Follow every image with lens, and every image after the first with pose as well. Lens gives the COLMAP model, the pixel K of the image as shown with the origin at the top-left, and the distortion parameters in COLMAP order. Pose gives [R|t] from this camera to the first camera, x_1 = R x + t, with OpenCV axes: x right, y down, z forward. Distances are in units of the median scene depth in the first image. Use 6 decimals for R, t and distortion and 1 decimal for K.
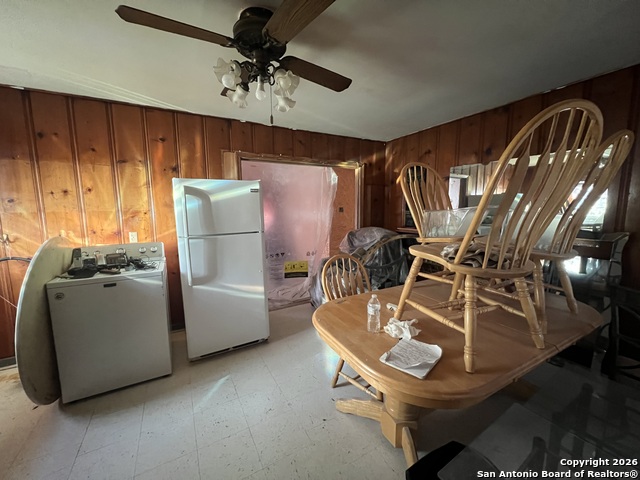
lens RADIAL K [[254.7, 0, 319.4], [0, 254.7, 240.0], [0, 0, 1]] dist [-0.000035, 0.000034]
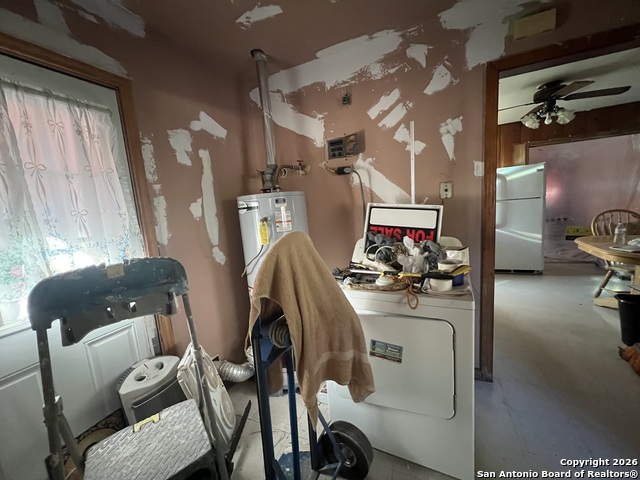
lens RADIAL K [[254.7, 0, 317.4], [0, 254.7, 239.0], [0, 0, 1]] dist [-0.000035, 0.000034]
pose [[0.581064, 0.076568, -0.810248, 0.189902], [-0.025465, 0.996788, 0.075934, 0.108201], [0.813460, -0.023490, 0.581147, -0.777606]]
